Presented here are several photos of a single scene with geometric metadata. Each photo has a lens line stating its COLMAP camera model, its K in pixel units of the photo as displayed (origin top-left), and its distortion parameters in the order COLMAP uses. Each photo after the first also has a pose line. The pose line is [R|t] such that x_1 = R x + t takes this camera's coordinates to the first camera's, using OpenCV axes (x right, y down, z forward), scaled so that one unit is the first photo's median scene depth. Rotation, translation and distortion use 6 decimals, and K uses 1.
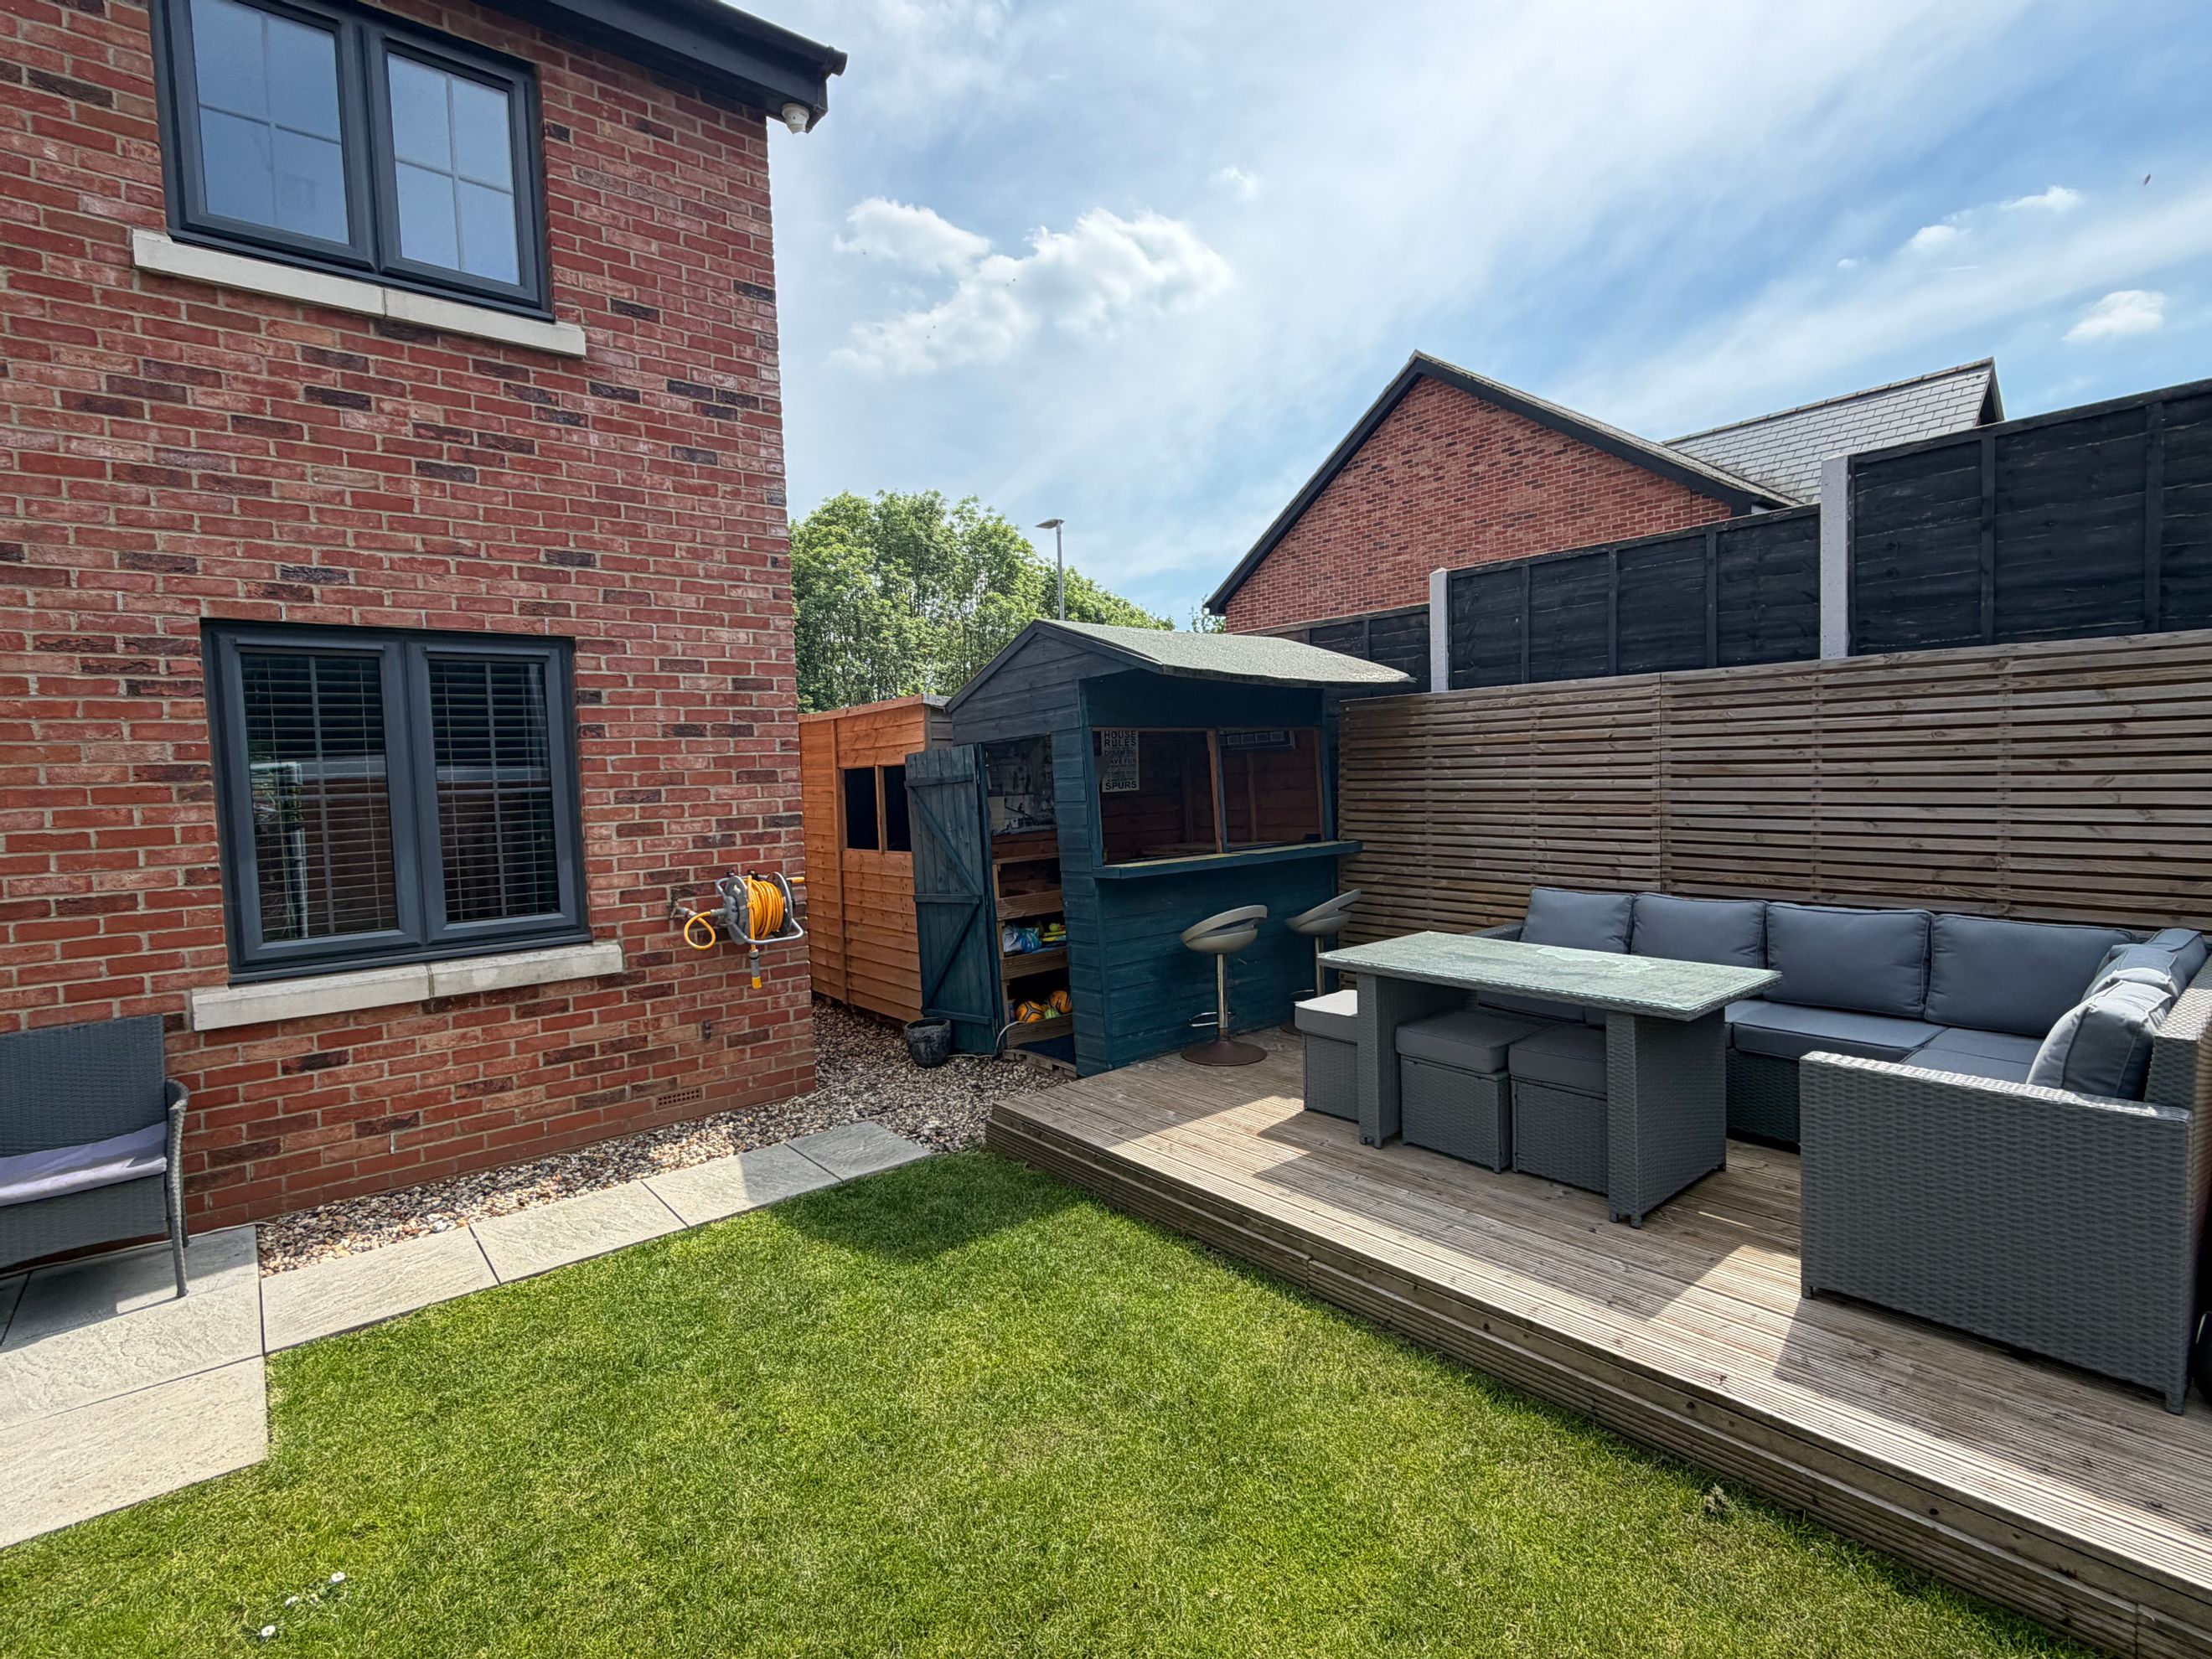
lens RADIAL K [[1047.5, 0, 1102.7], [0, 1047.5, 828.8], [0, 0, 1]] dist [0.002058, -0.001075]
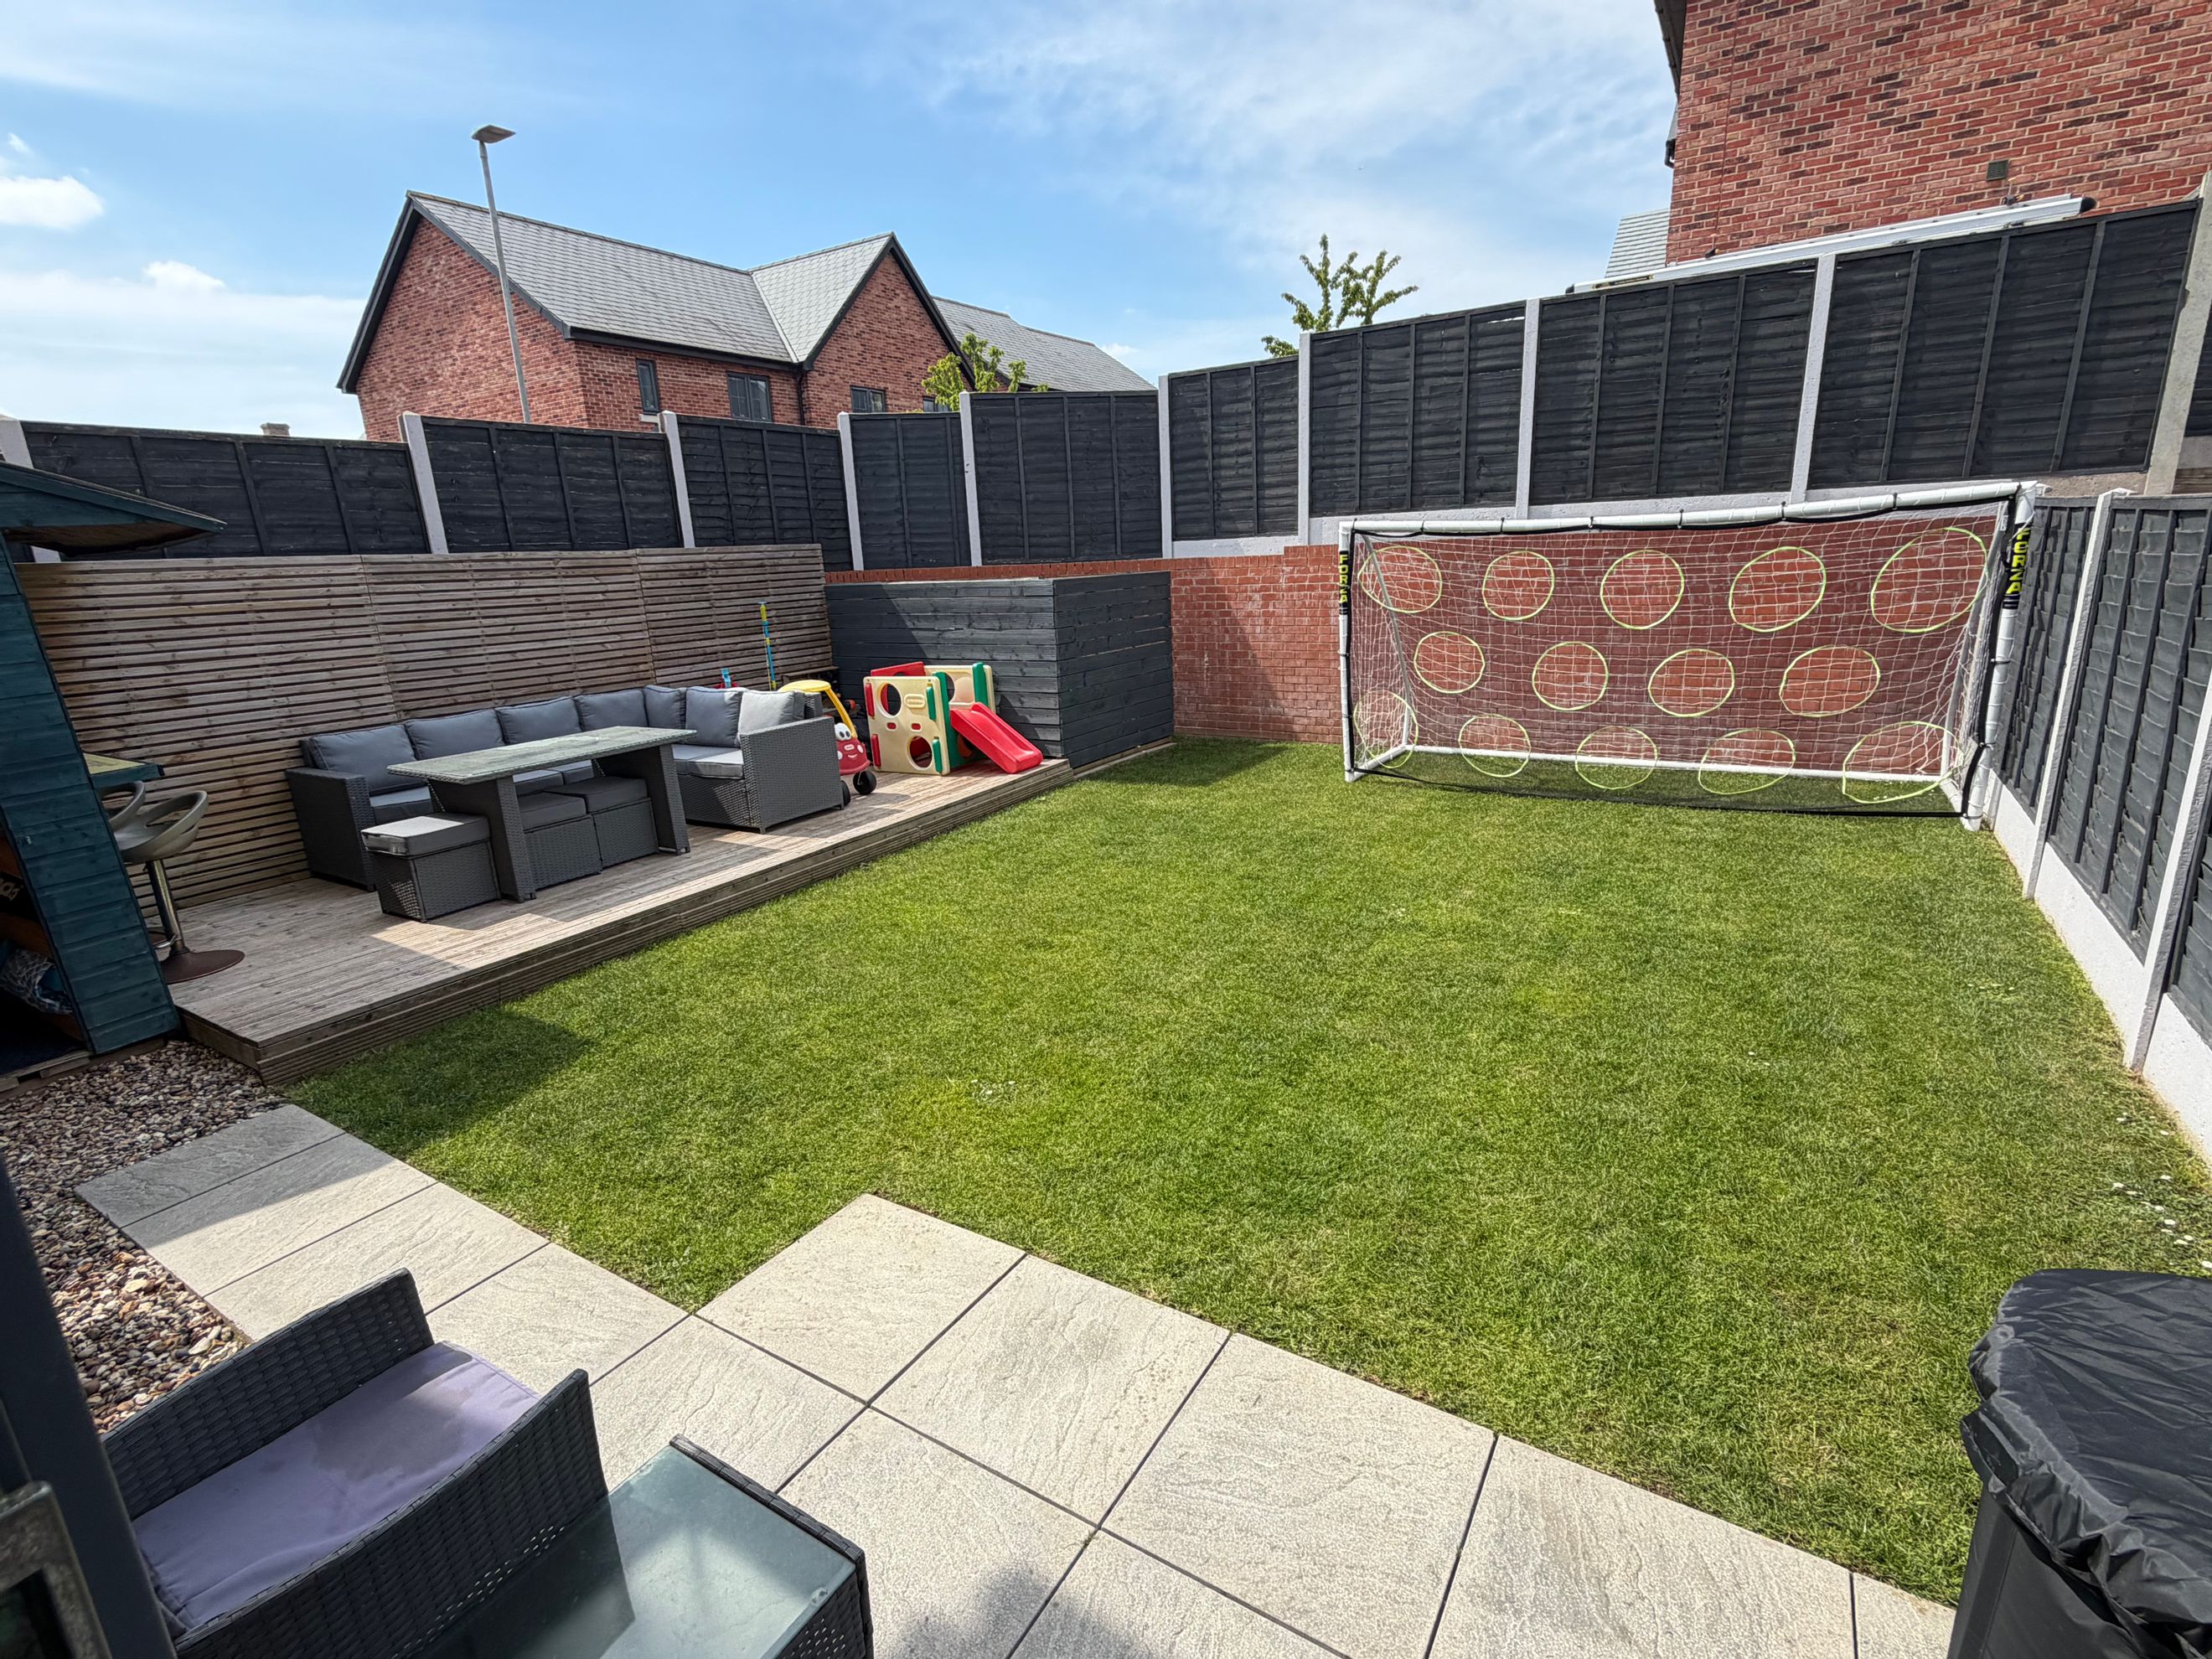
lens RADIAL K [[1047.5, 0, 1098.6], [0, 1047.5, 822.0], [0, 0, 1]] dist [0.002058, -0.001075]
pose [[-0.310043, -0.190837, 0.931372, -1.102689], [0.110983, 0.965684, 0.234813, -0.033587], [-0.944222, 0.176169, -0.278224, 0.583342]]
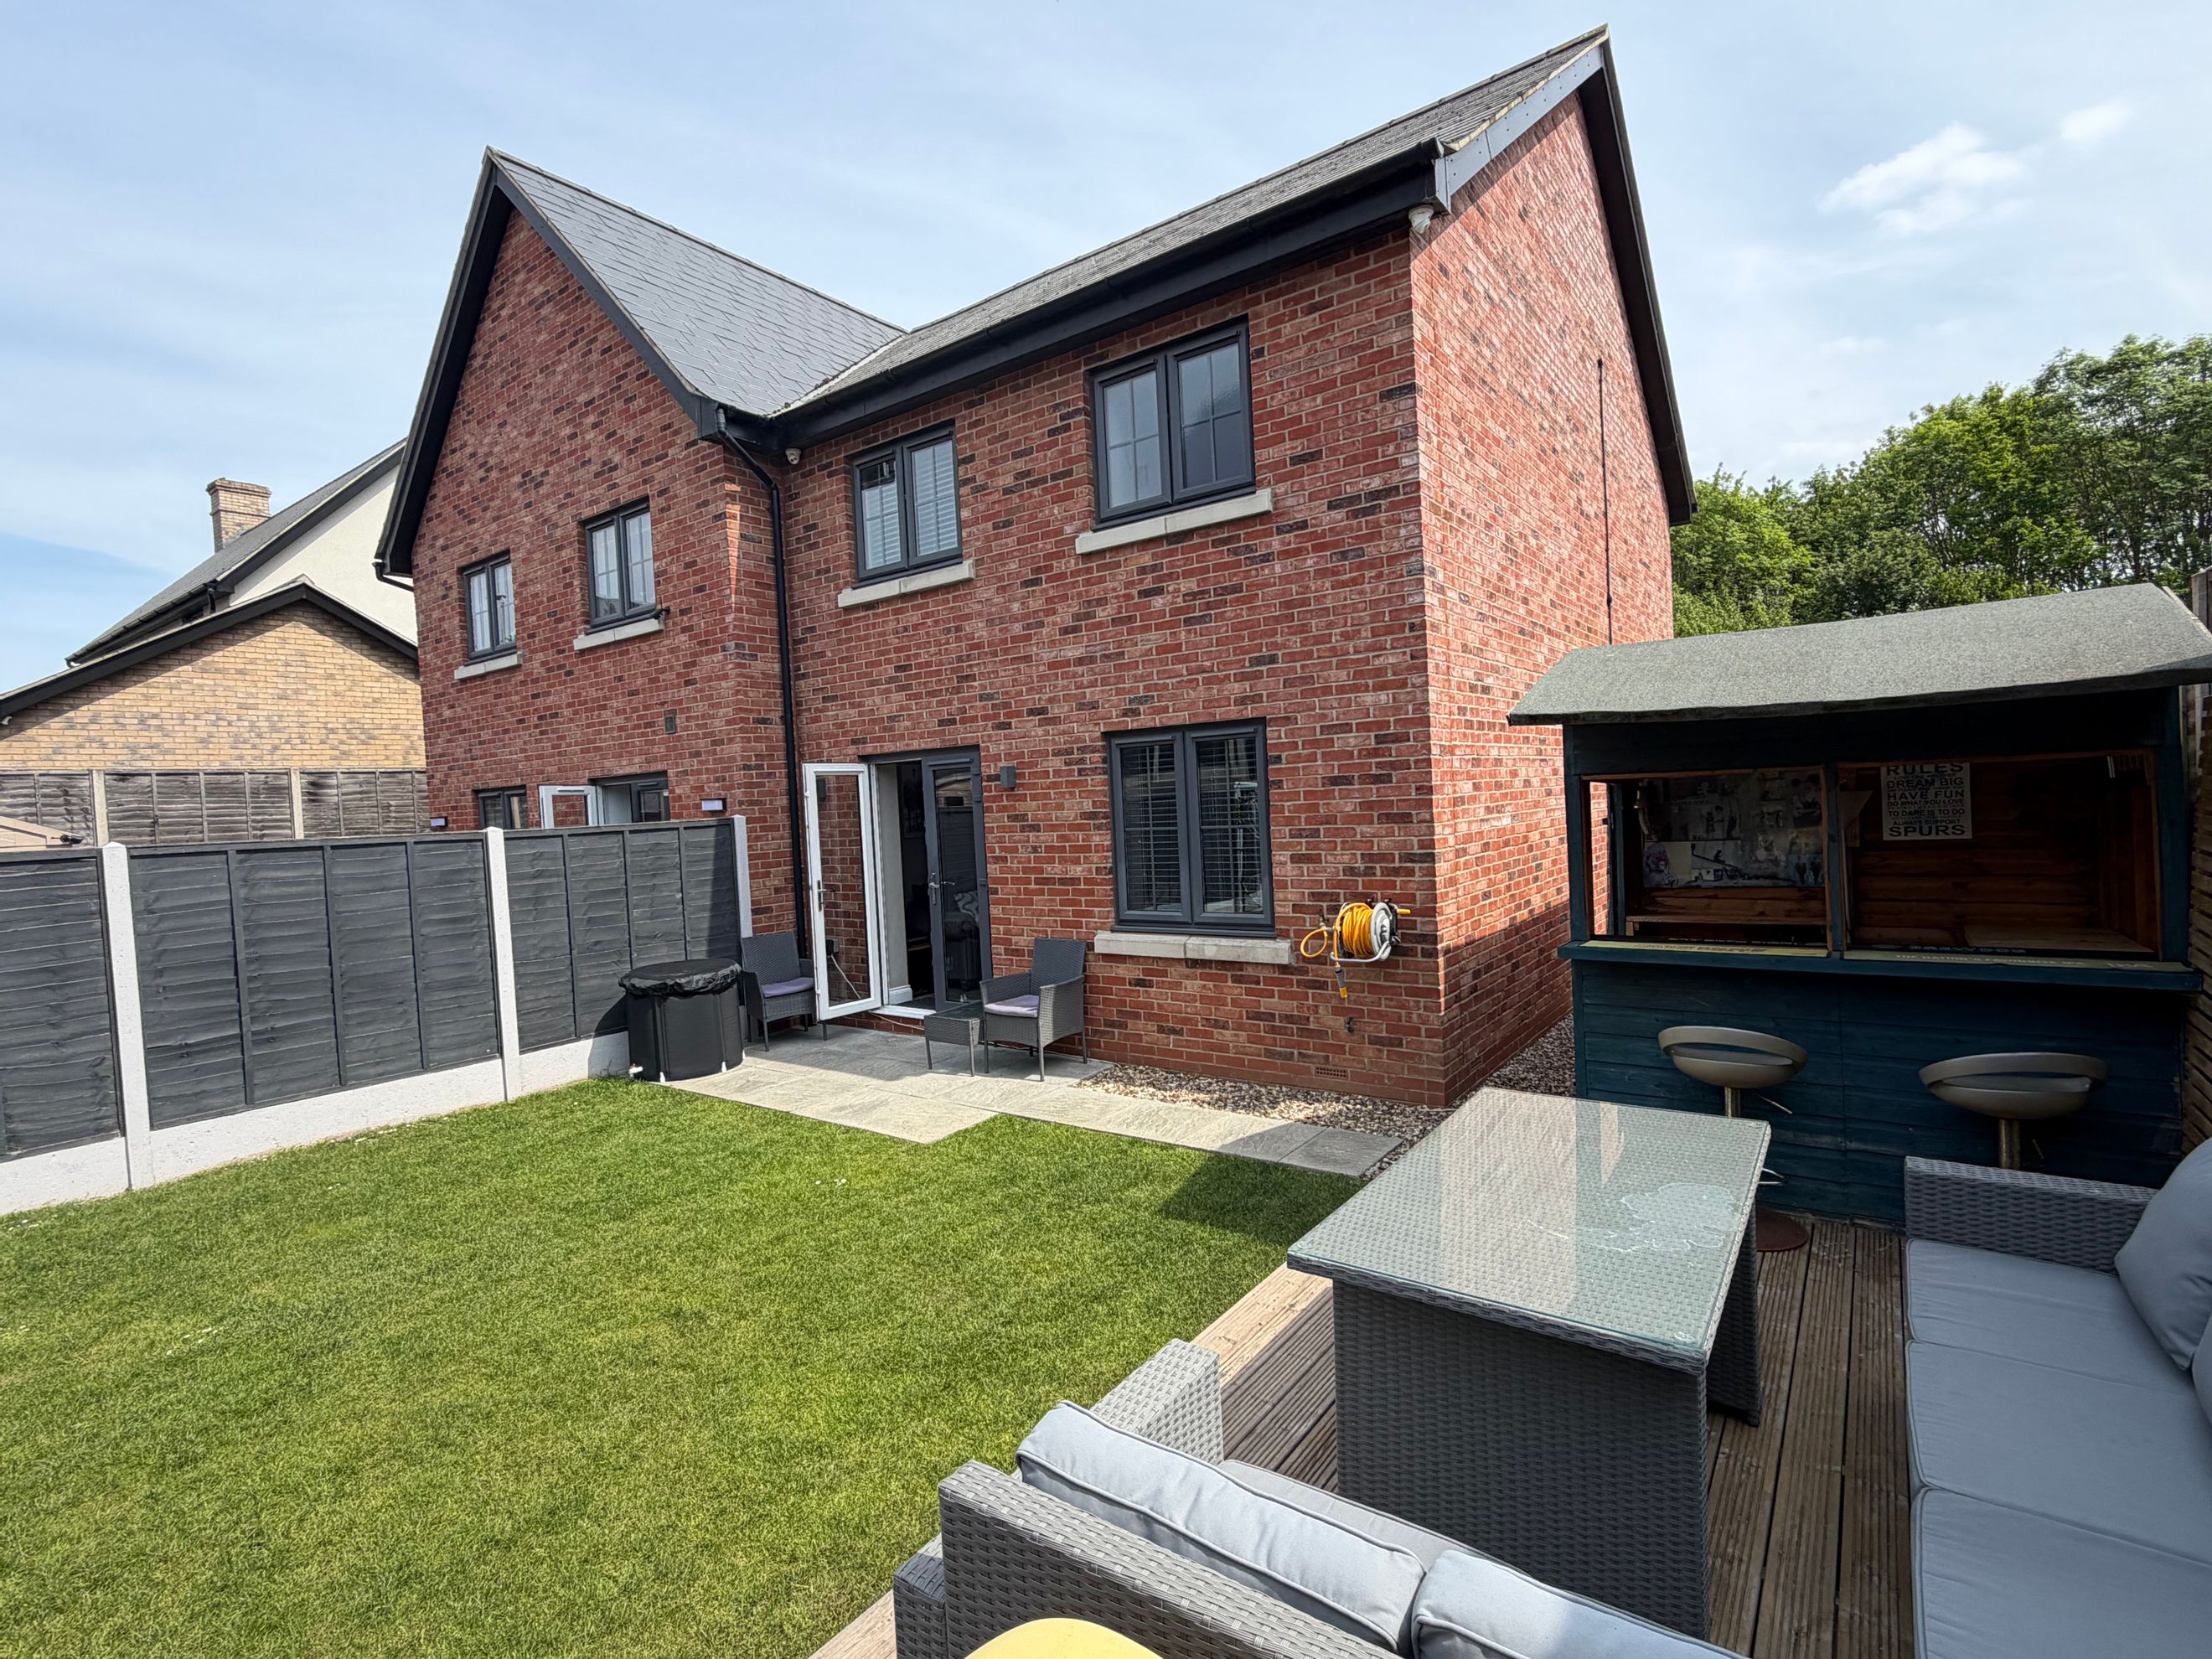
lens RADIAL K [[1047.5, 0, 1123.8], [0, 1047.5, 831.6], [0, 0, 1]] dist [0.002058, -0.001075]
pose [[0.256416, 0.050668, -0.965238, 0.817091], [-0.015705, 0.998712, 0.048253, -0.099238], [0.966439, 0.002786, 0.256882, 0.483901]]
